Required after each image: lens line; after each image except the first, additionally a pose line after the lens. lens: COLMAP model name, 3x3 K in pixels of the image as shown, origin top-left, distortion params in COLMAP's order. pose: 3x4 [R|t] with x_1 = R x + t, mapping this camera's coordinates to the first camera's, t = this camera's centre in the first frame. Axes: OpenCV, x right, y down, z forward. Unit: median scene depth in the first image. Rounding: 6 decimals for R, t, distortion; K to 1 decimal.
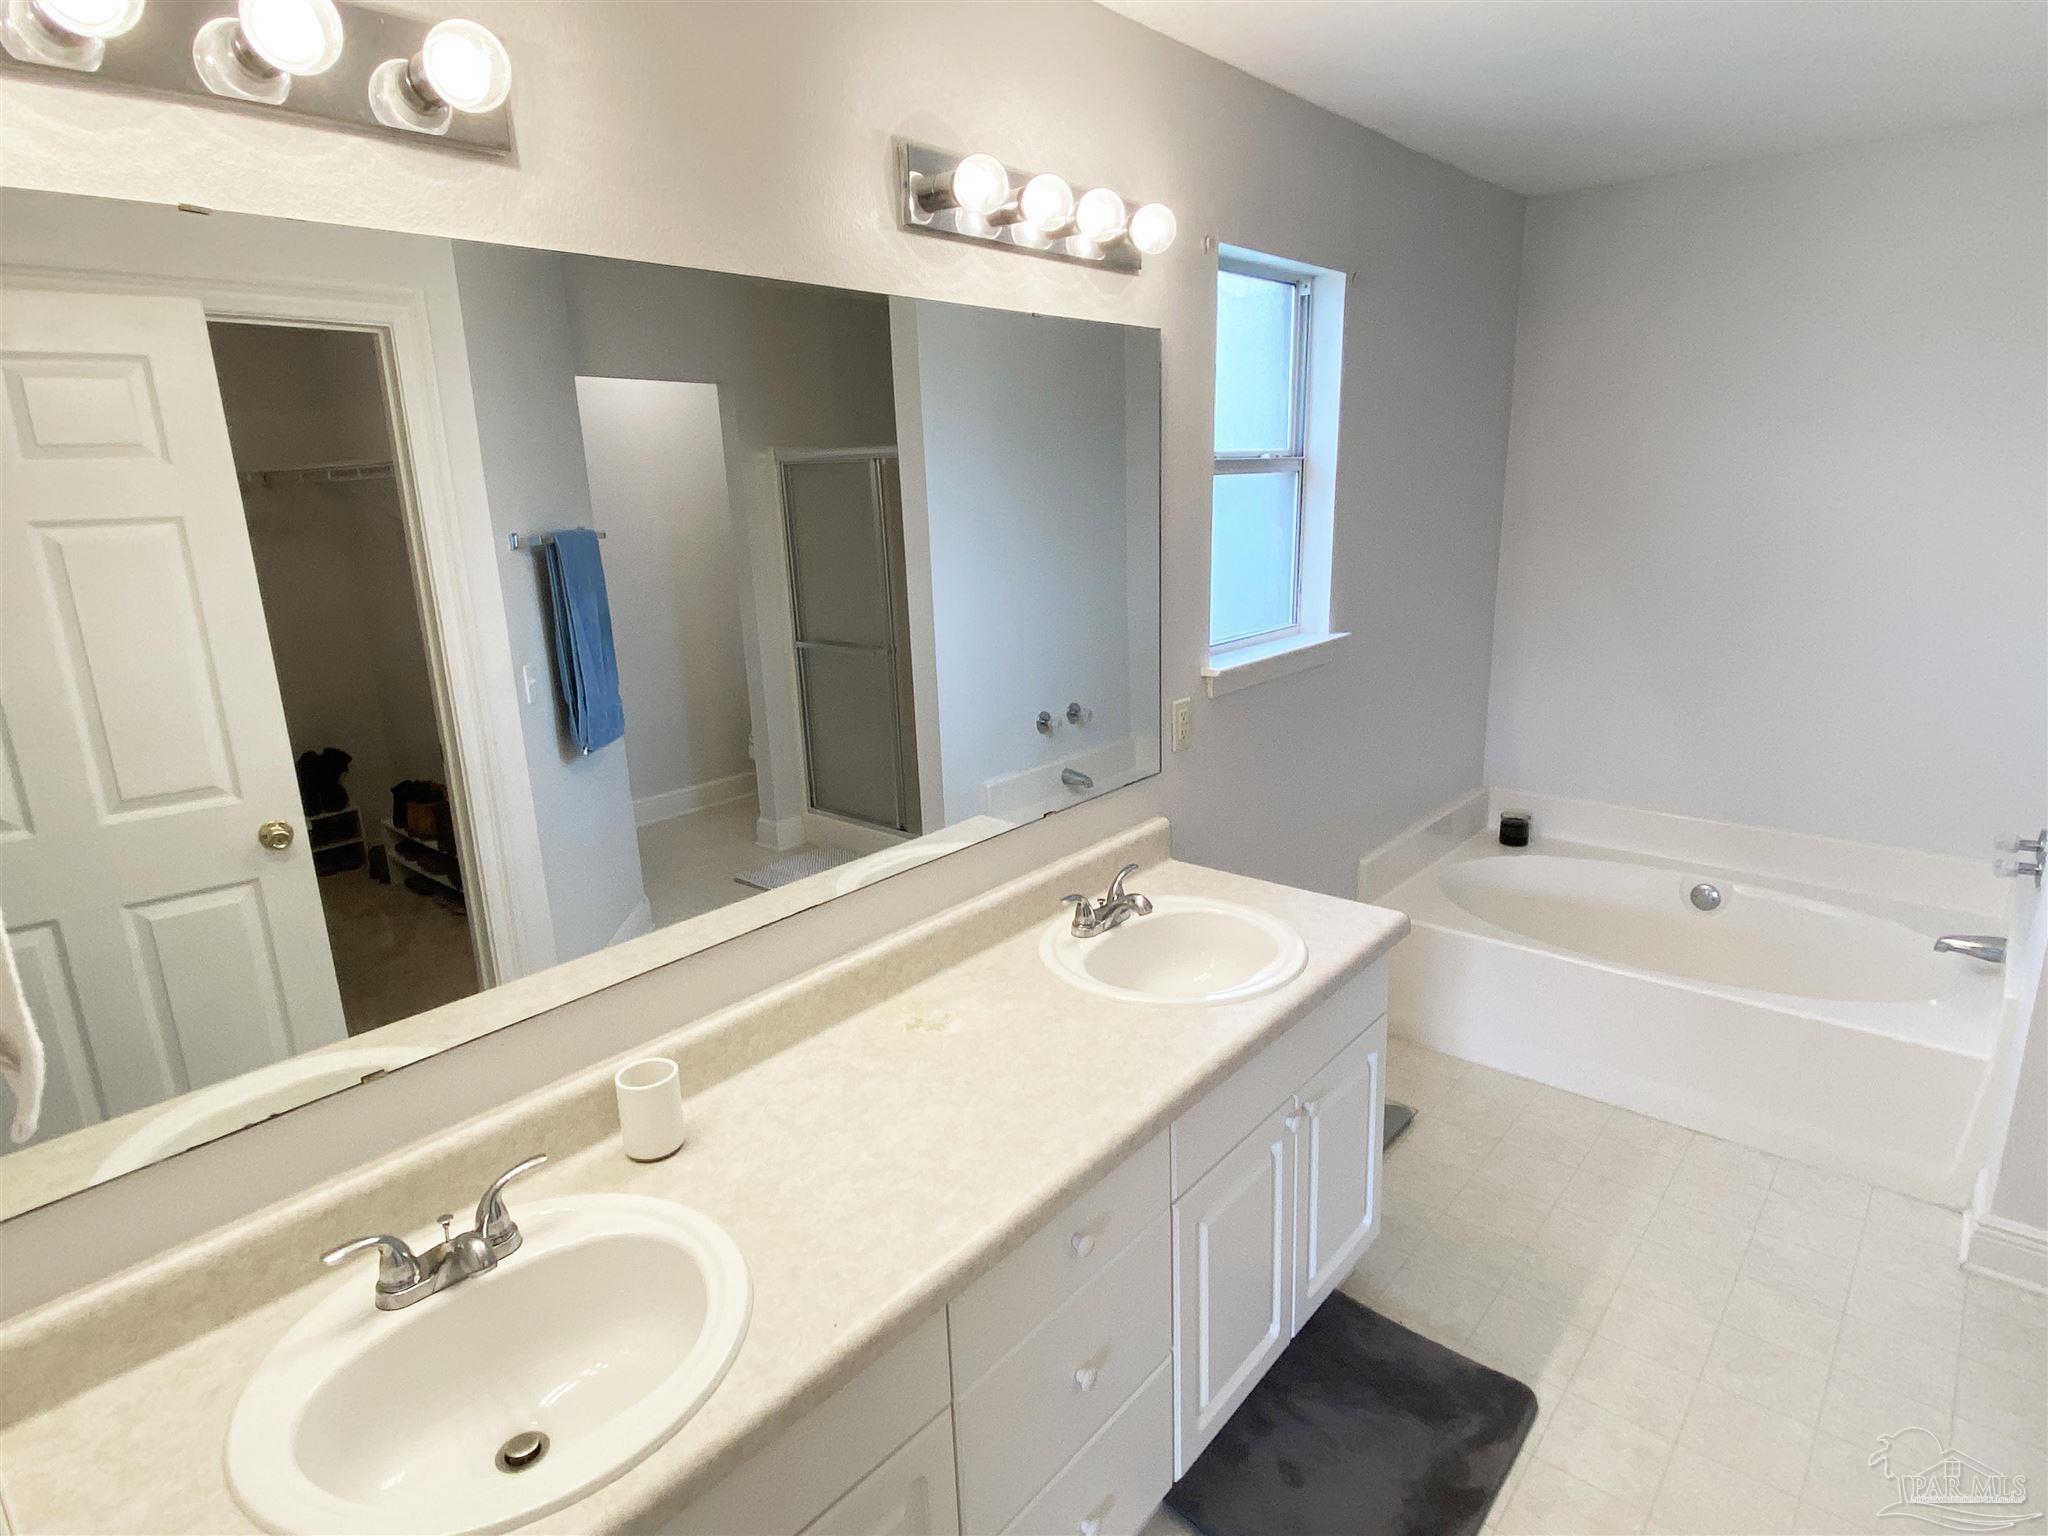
lens RADIAL K [[1116.9, 0, 1025.7], [0, 1116.9, 767.9], [0, 0, 1]] dist [0.065813, -0.064833]
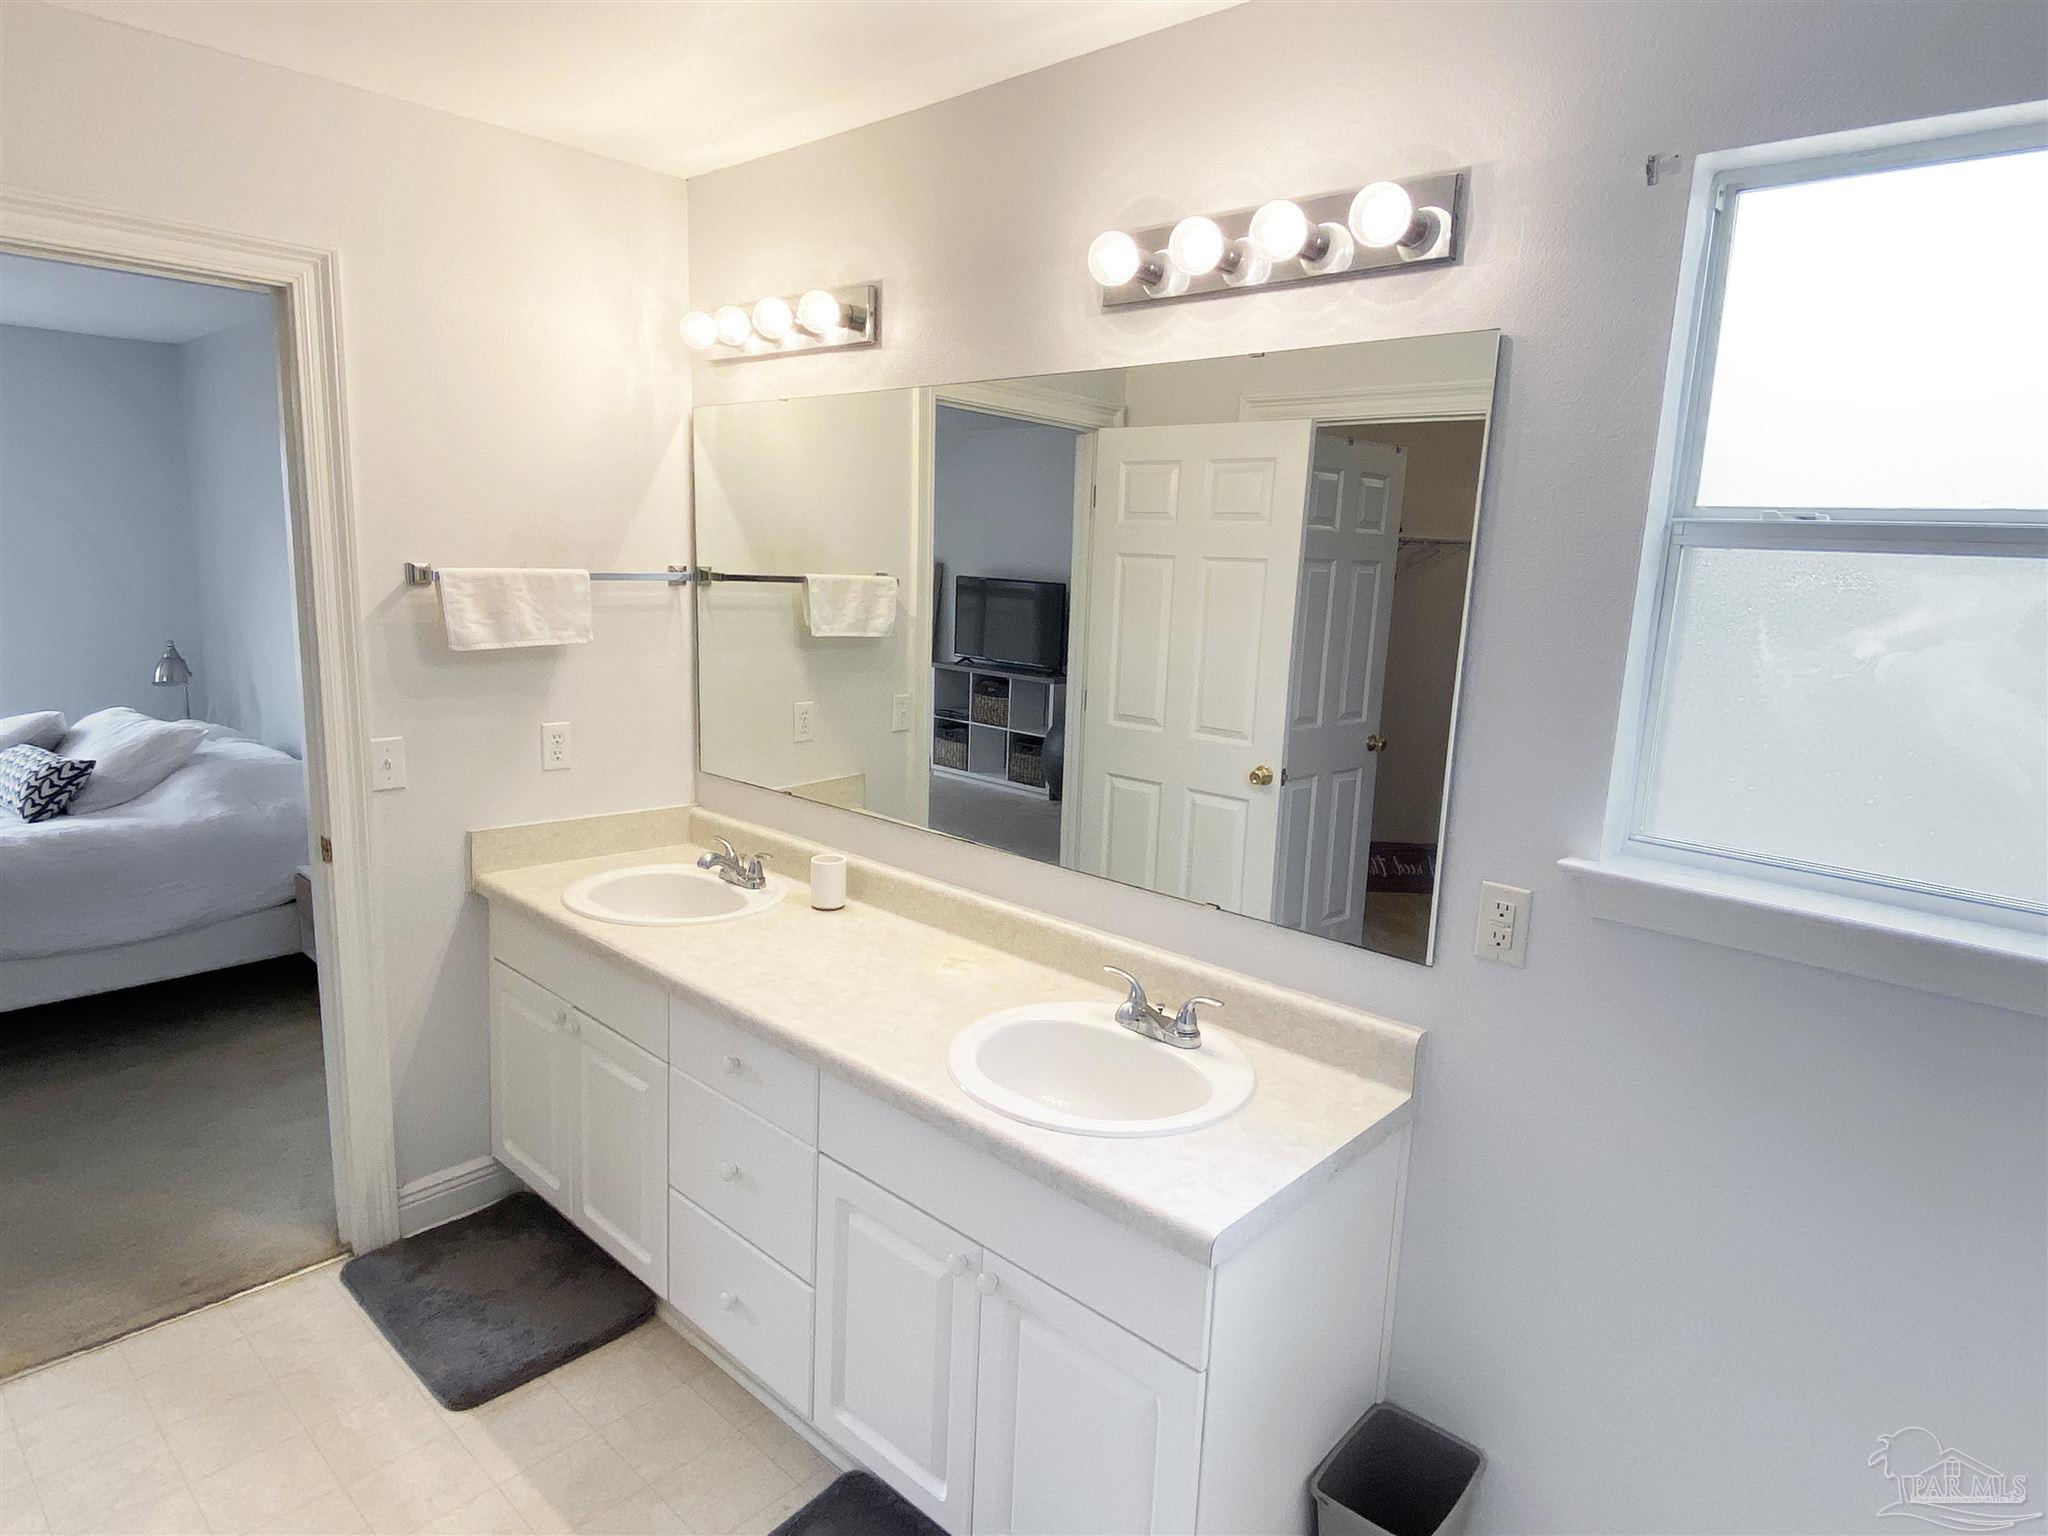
lens RADIAL K [[1153.6, 0, 1112.5], [0, 1153.6, 773.7], [0, 0, 1]] dist [0.031400, 0.000331]
pose [[-0.019208, 0.211212, -0.977252, 0.981587], [-0.269748, 0.940091, 0.208482, -0.249207], [0.962739, 0.267617, 0.038916, 0.937090]]
